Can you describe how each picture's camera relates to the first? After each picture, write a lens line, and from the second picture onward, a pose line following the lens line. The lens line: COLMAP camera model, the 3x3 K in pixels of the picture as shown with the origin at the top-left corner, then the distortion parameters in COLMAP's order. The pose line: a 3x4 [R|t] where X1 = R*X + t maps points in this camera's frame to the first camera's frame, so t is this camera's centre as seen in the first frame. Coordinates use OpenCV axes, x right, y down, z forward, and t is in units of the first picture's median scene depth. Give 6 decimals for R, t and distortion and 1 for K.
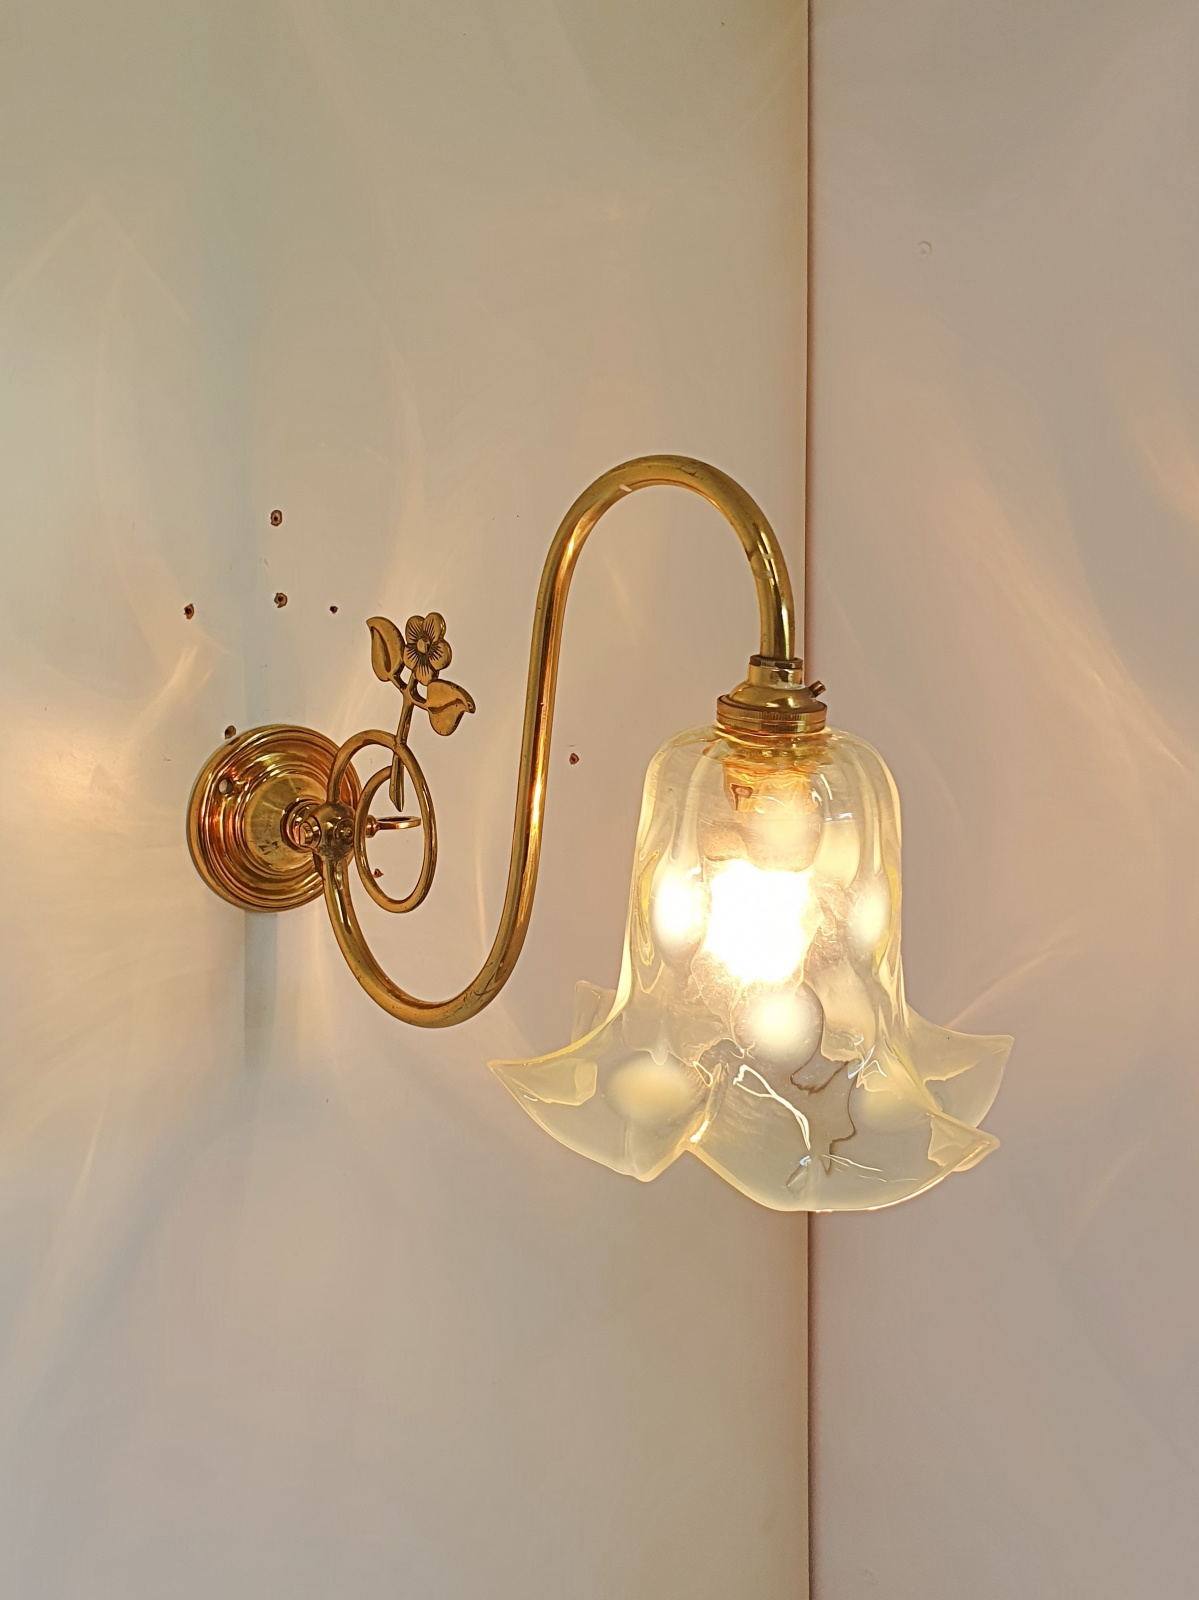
lens RADIAL K [[1615.1, 0, 577.7], [0, 1615.1, 715.5], [0, 0, 1]] dist [0.108560, 0.000000]
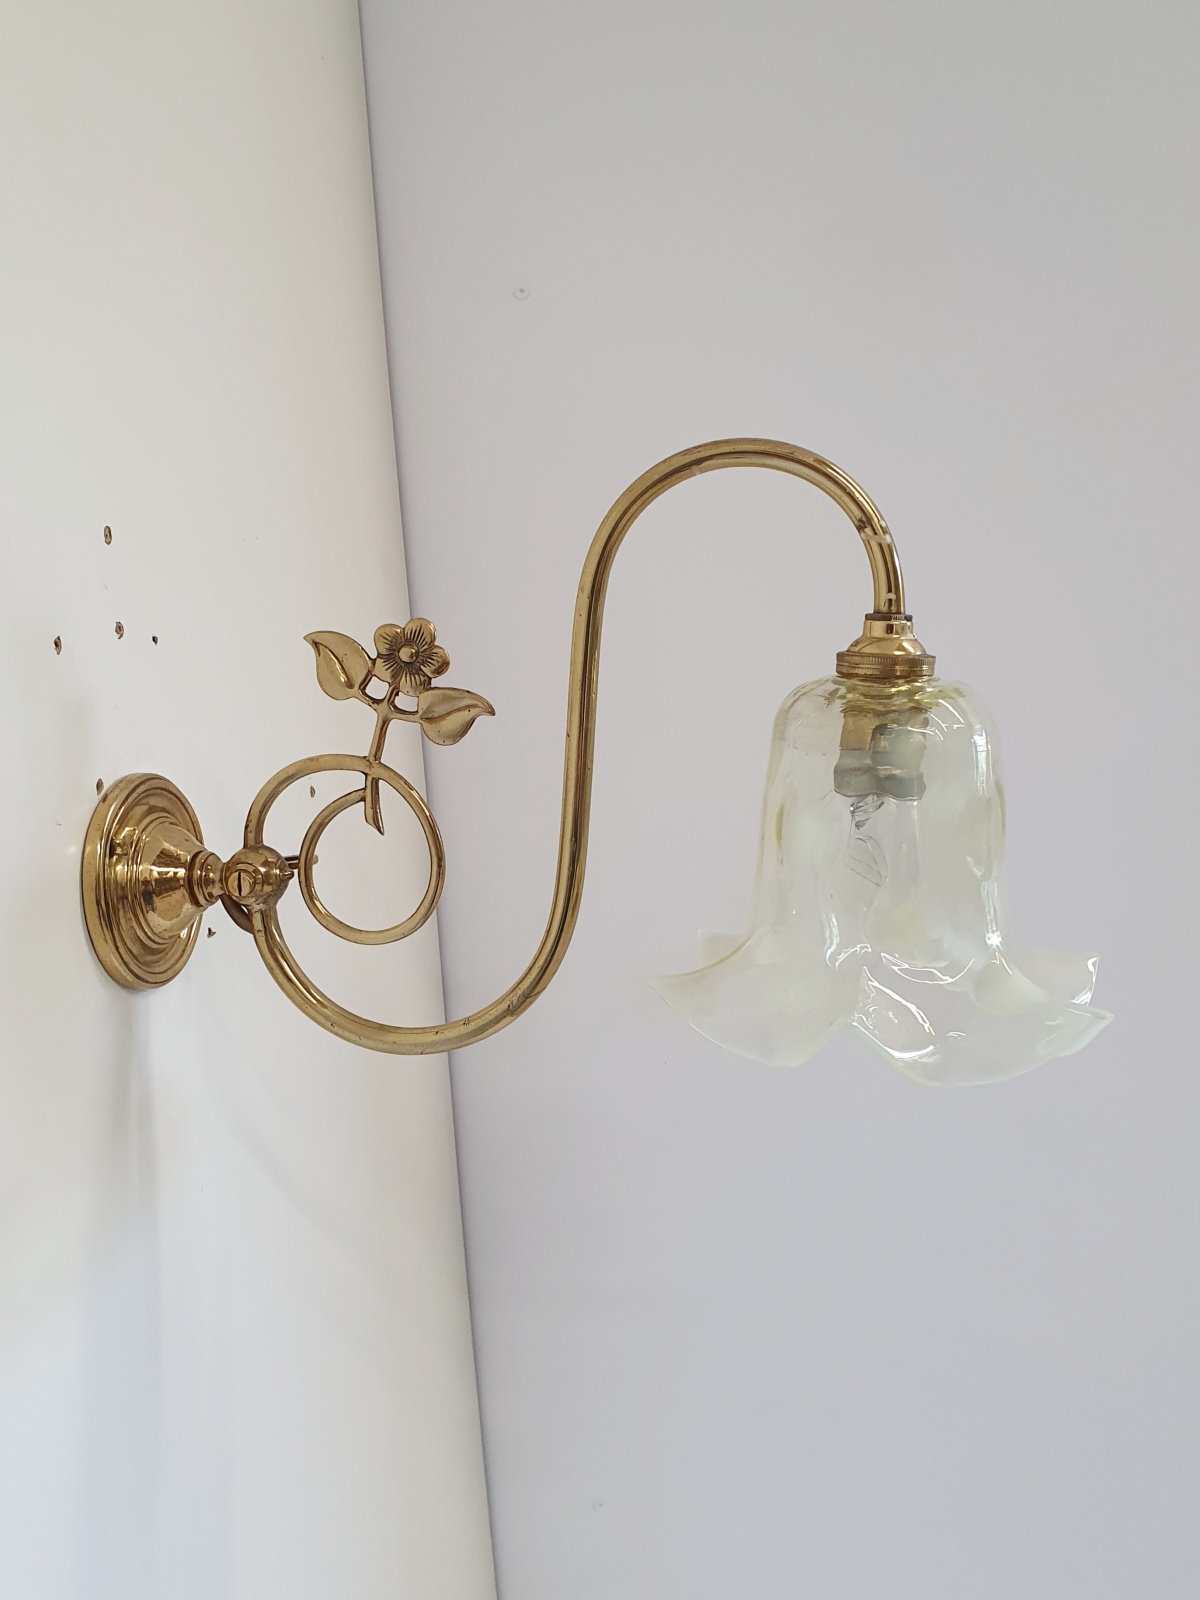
lens RADIAL K [[1615.1, 0, 591.7], [0, 1615.1, 795.0], [0, 0, 1]] dist [0.108560, 0.000000]
pose [[0.781277, -0.118136, 0.612902, -0.590149], [0.125782, 0.991580, 0.030788, 0.023086], [-0.611379, 0.053038, 0.789559, 0.181277]]
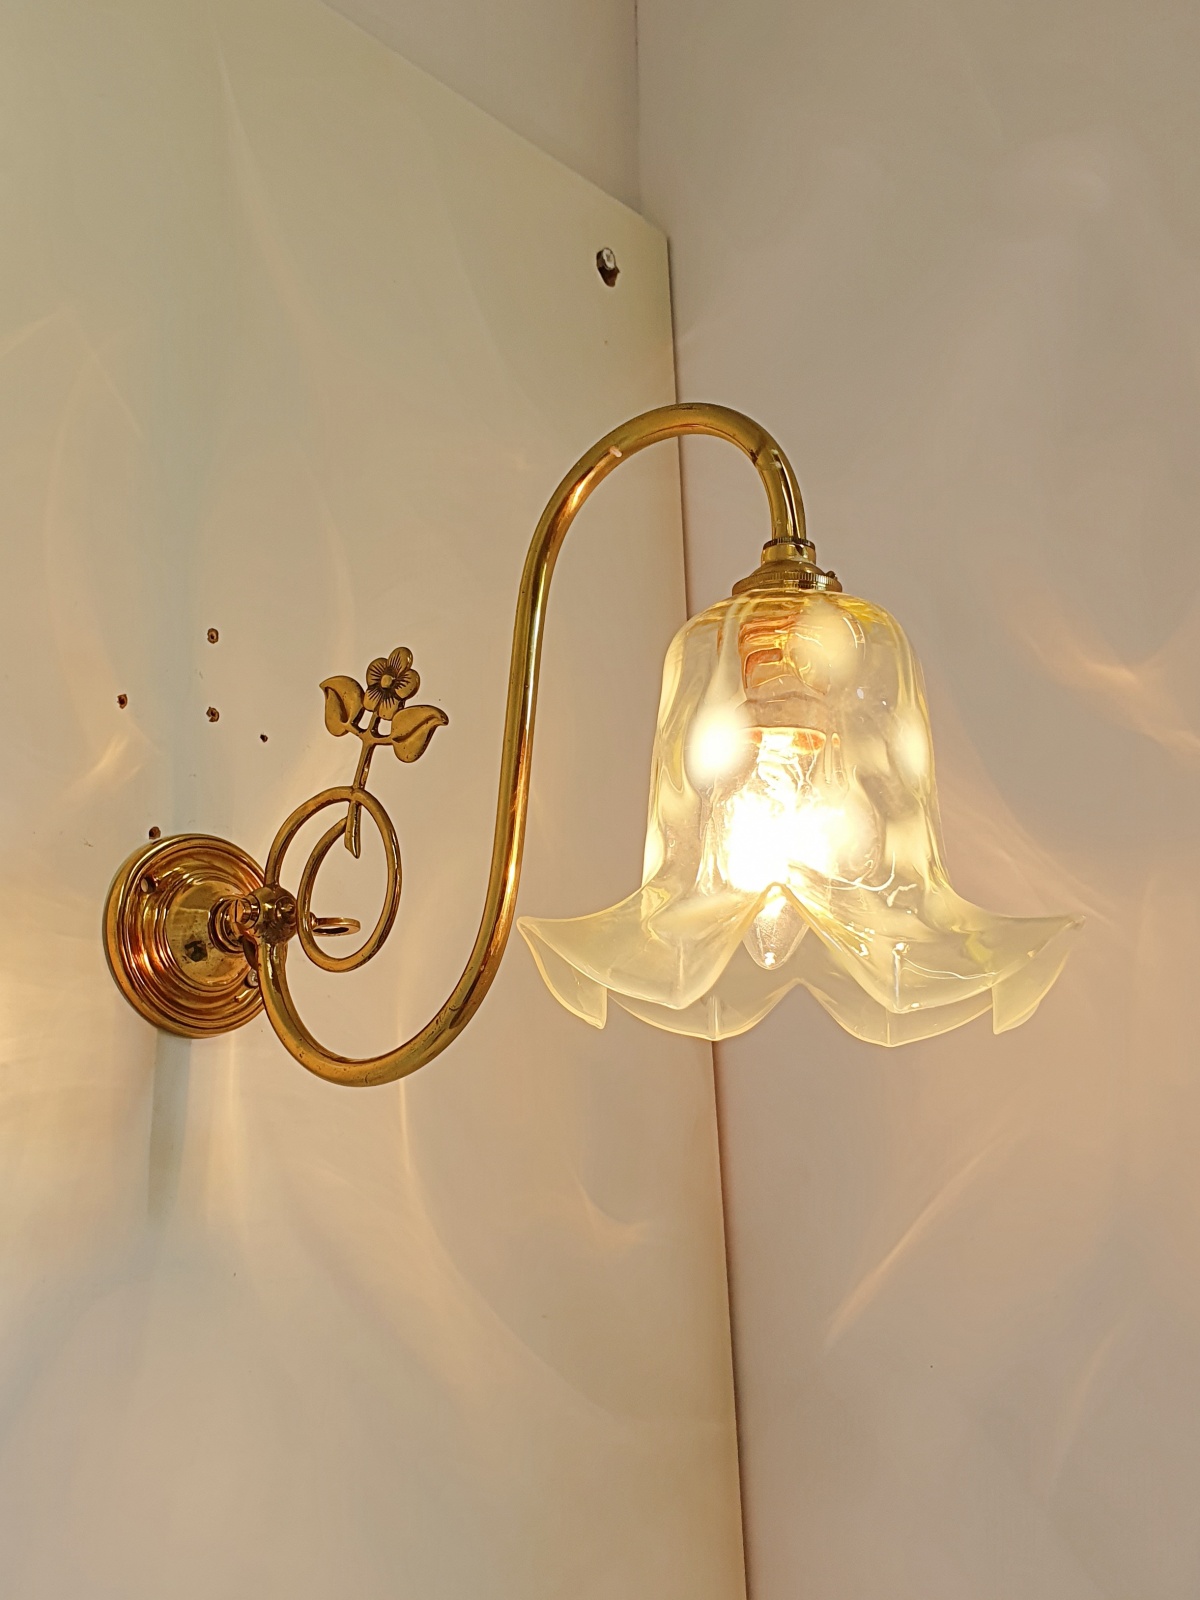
lens RADIAL K [[1615.1, 0, 569.6], [0, 1615.1, 812.9], [0, 0, 1]] dist [0.108560, 0.000000]
pose [[0.990126, 0.013297, 0.139546, -0.119067], [0.037375, 0.934413, -0.354225, 0.372279], [-0.135104, 0.355944, 0.924690, 0.107555]]
